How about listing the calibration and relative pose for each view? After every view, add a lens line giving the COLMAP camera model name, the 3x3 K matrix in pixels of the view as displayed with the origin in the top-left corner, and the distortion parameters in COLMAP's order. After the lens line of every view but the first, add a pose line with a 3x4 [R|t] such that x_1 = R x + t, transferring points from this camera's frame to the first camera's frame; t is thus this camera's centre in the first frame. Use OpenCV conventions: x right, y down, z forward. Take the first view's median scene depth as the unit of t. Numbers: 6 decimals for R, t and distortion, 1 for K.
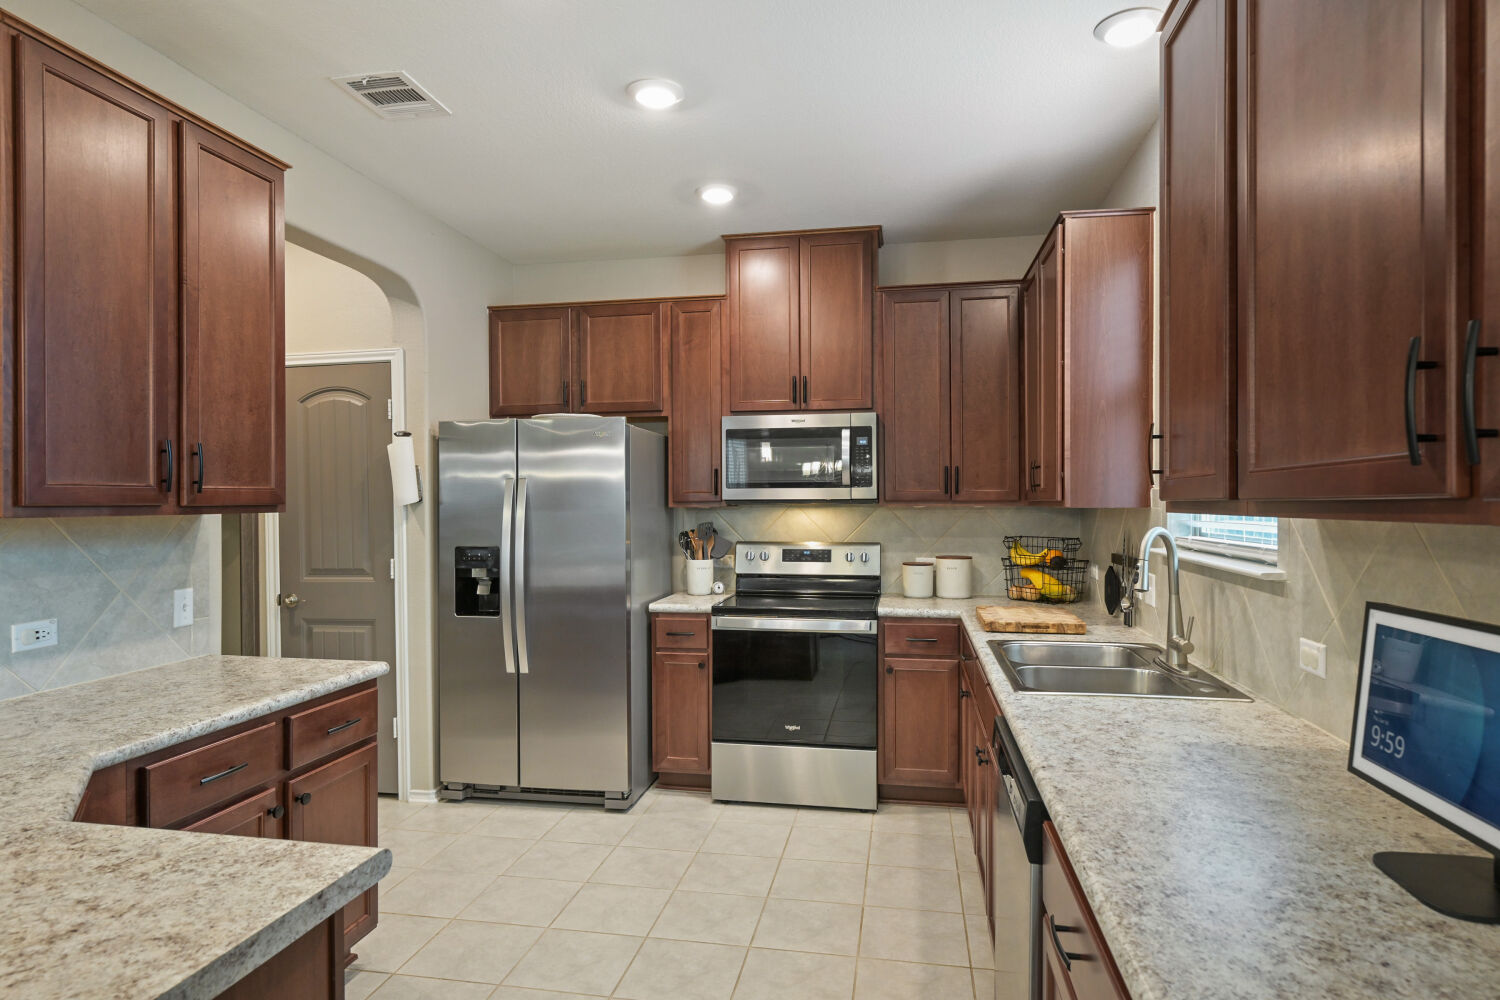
lens RADIAL K [[851.7, 0, 752.4], [0, 851.7, 502.4], [0, 0, 1]] dist [-0.002178, 0.000171]
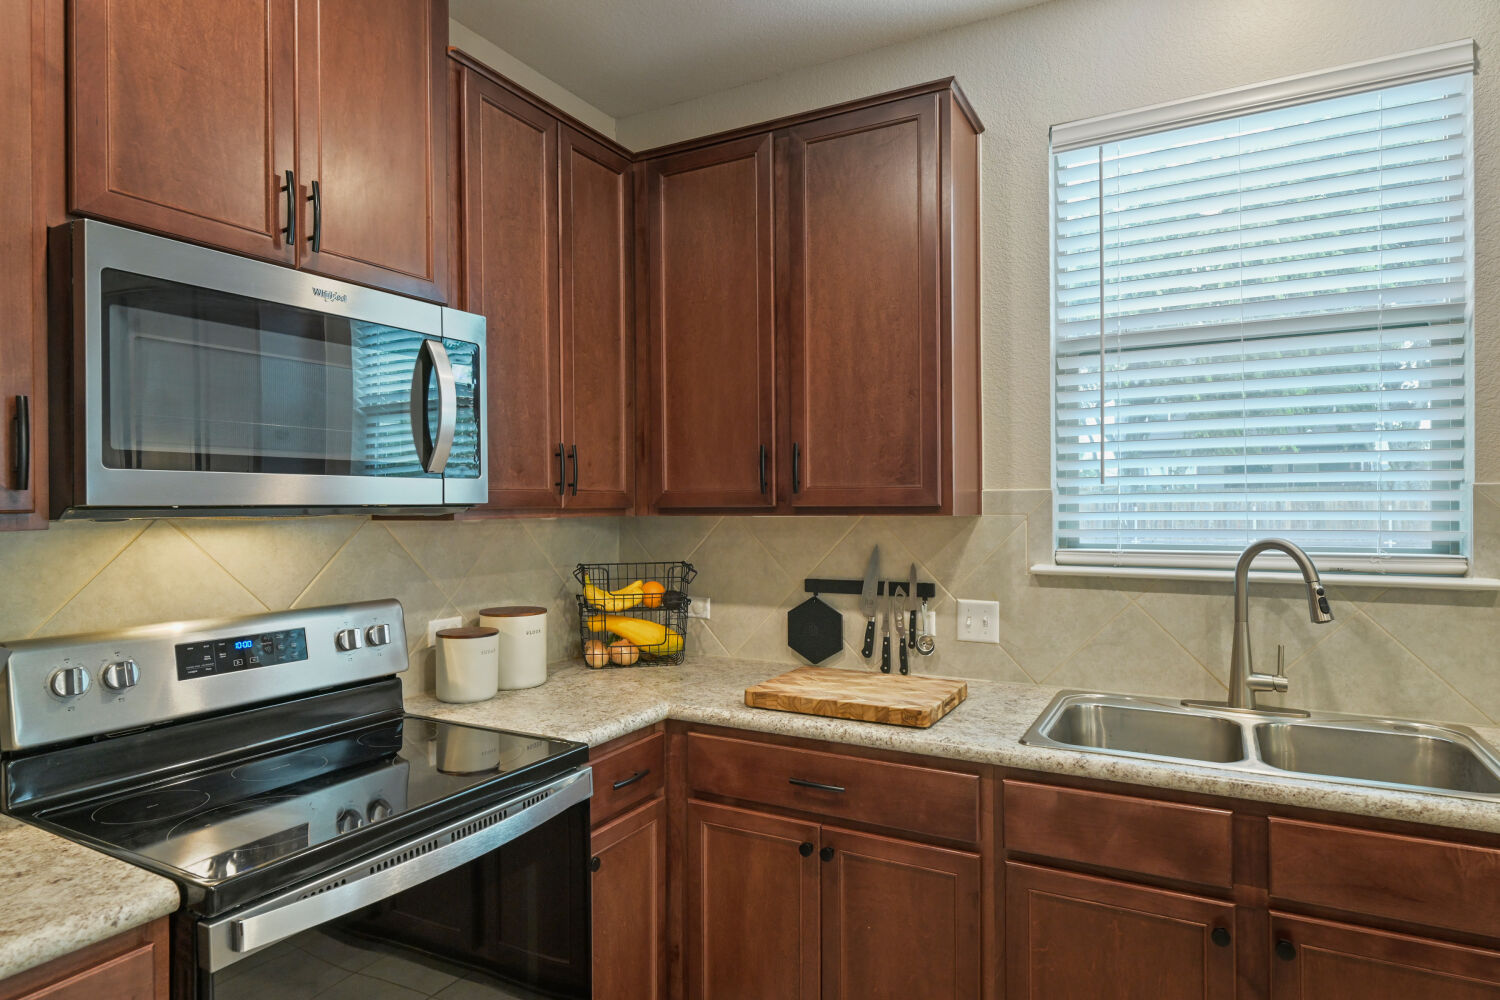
lens RADIAL K [[851.7, 0, 752.4], [0, 851.7, 502.4], [0, 0, 1]] dist [-0.002178, 0.000171]
pose [[0.307066, 0.004898, 0.951676, -0.248664], [0.006174, 0.999955, -0.007139, -0.000734], [-0.951668, 0.008068, 0.307022, 0.719479]]
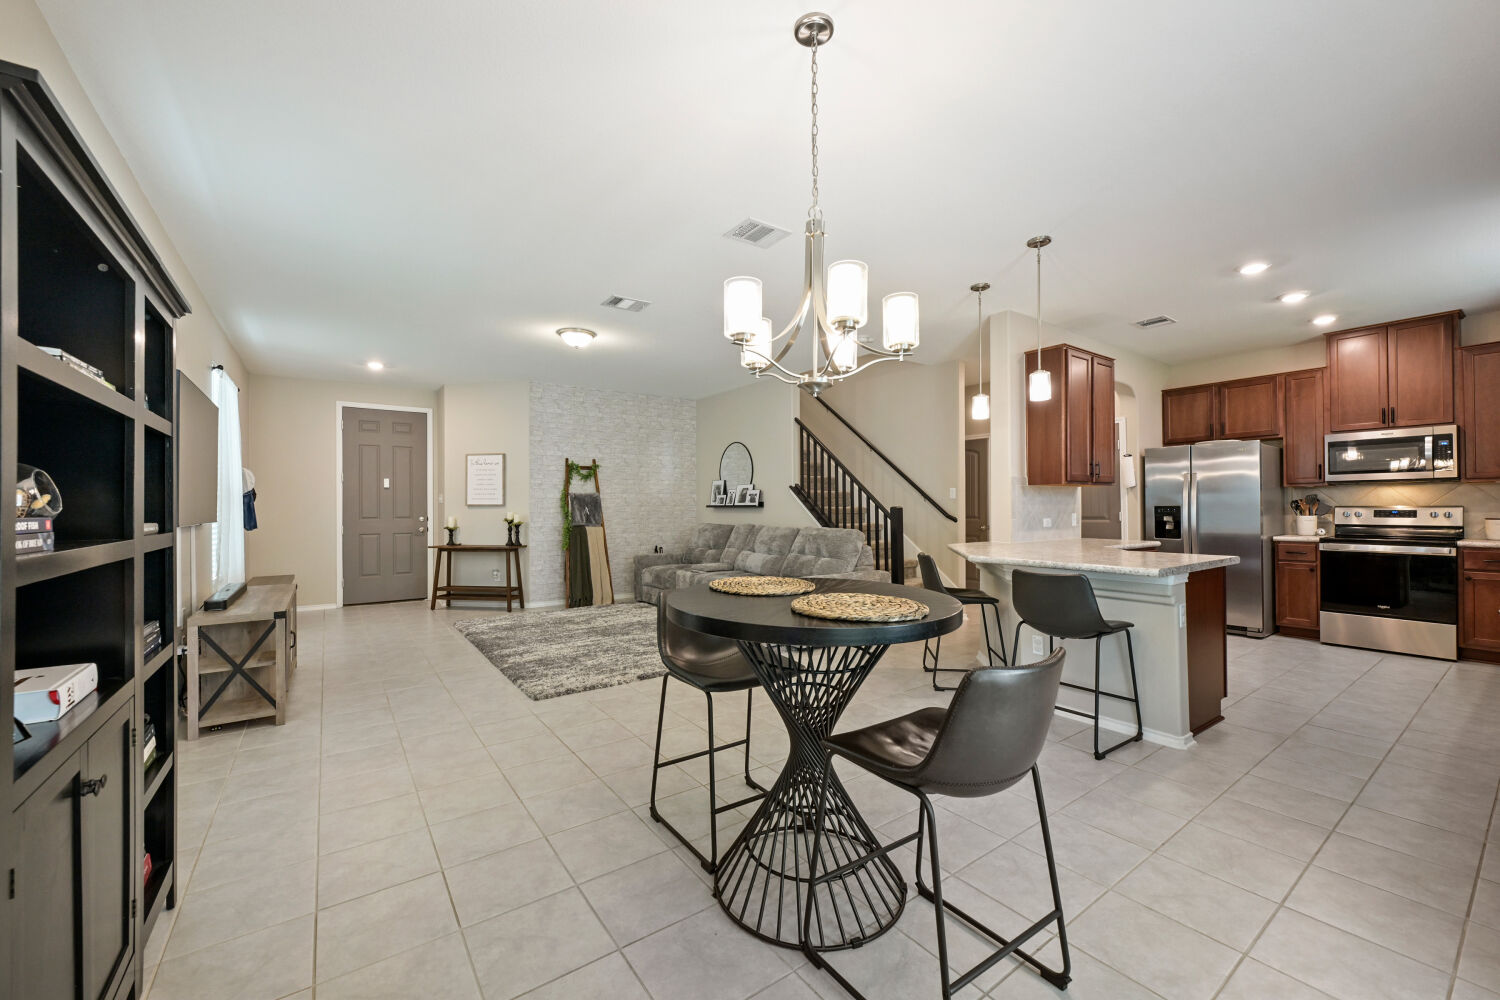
lens RADIAL K [[589.2, 0, 751.3], [0, 589.2, 504.6], [0, 0, 1]] dist [-0.000342, -0.000138]
pose [[0.720249, -0.004440, -0.693701, -0.047408], [0.002271, 0.999989, -0.004043, 0.049966], [0.693712, 0.001336, 0.720251, -0.761079]]
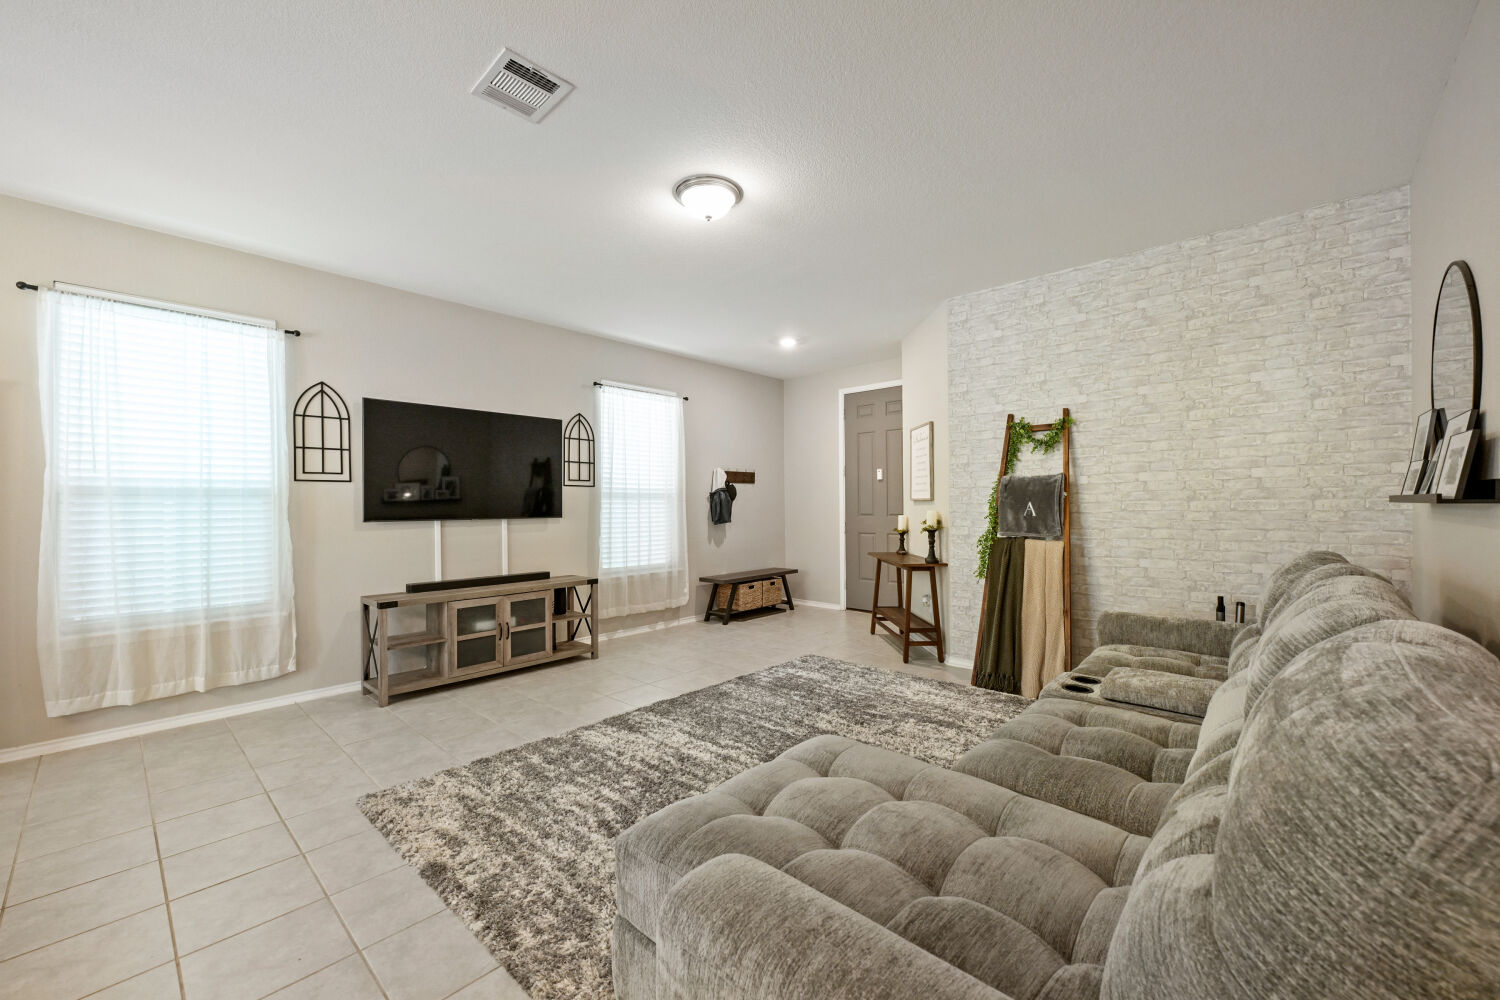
lens RADIAL K [[589.2, 0, 751.3], [0, 589.2, 504.6], [0, 0, 1]] dist [-0.000342, -0.000138]
pose [[-0.528941, 0.005041, -0.848643, -0.621679], [0.005916, 0.999980, 0.002253, 0.048050], [0.848638, -0.003829, -0.528961, 0.304728]]
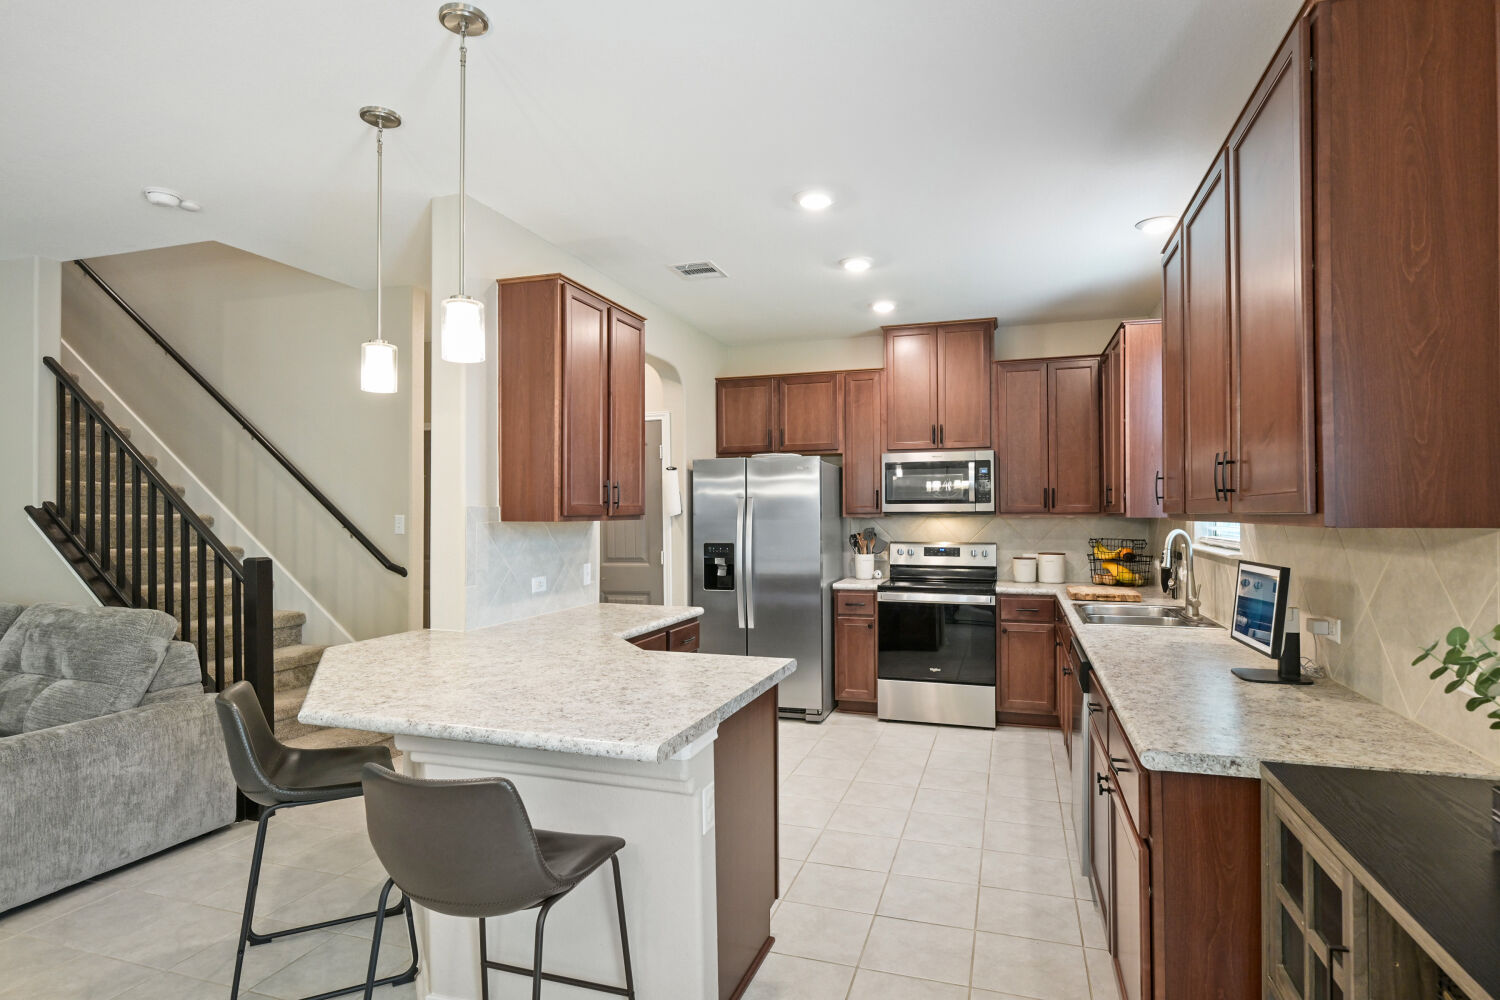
lens RADIAL K [[798.6, 0, 752.3], [0, 798.6, 503.2], [0, 0, 1]] dist [-0.000658, -0.000329]
pose [[0.990830, -0.001386, -0.135105, -0.072839], [-0.000327, 0.999920, -0.012654, -0.000787], [0.135112, 0.012583, 0.990750, -0.367880]]
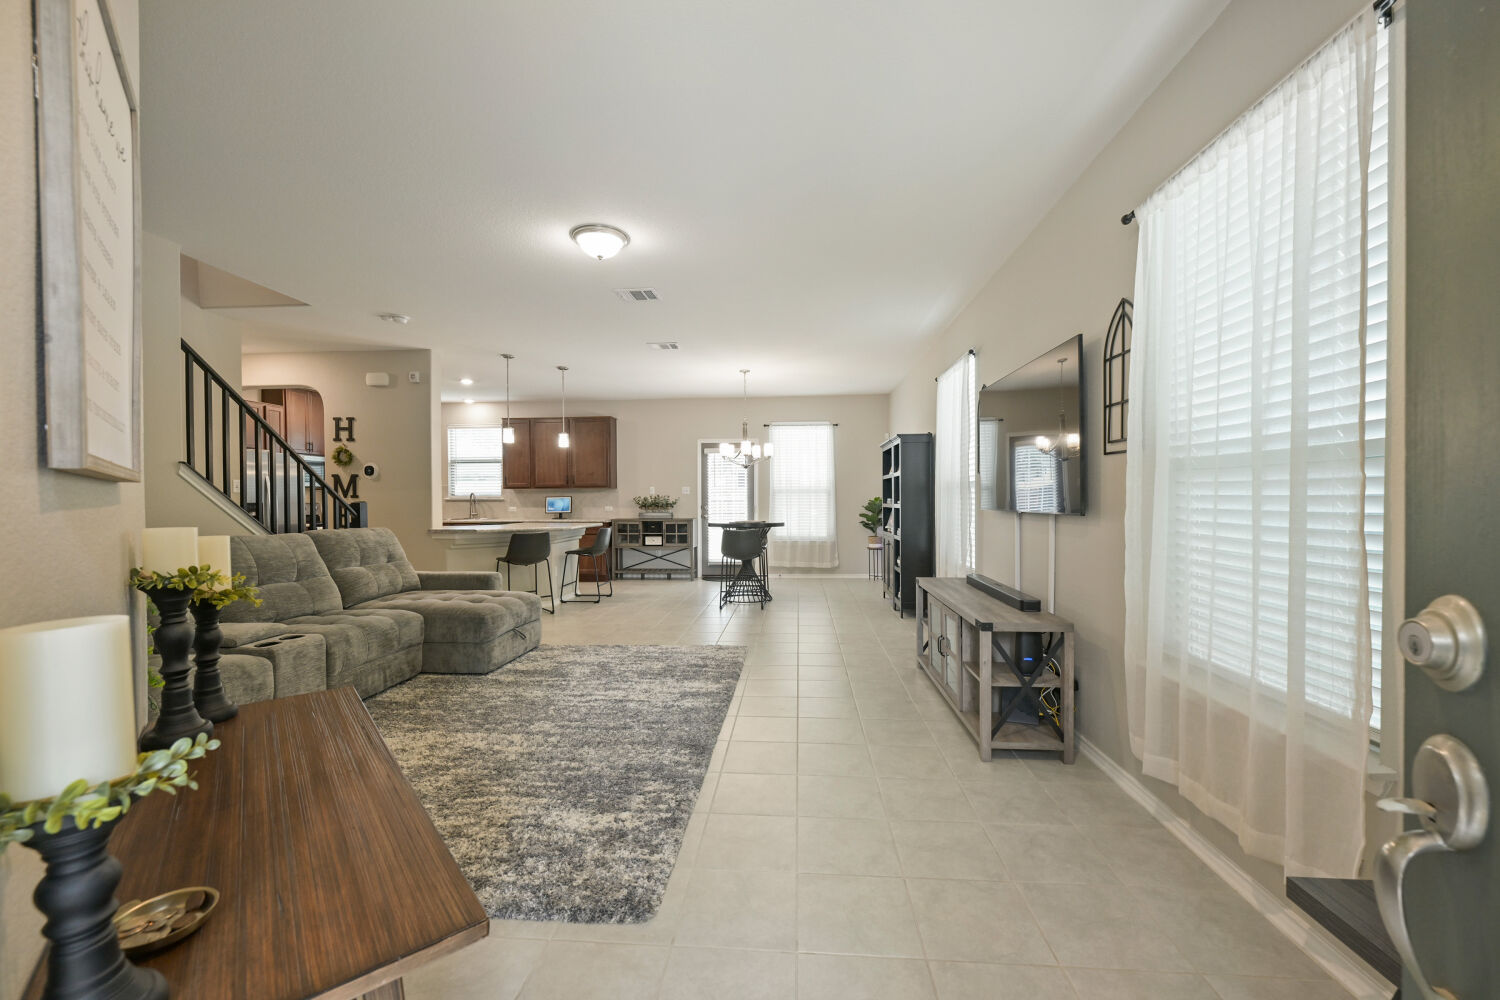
lens RADIAL K [[589.2, 0, 751.3], [0, 589.2, 504.6], [0, 0, 1]] dist [-0.000342, -0.000138]
pose [[-0.100911, -0.007838, 0.994865, -2.061111], [0.009255, 0.999918, 0.008817, 0.052505], [-0.994852, 0.010098, -0.100830, -0.237467]]
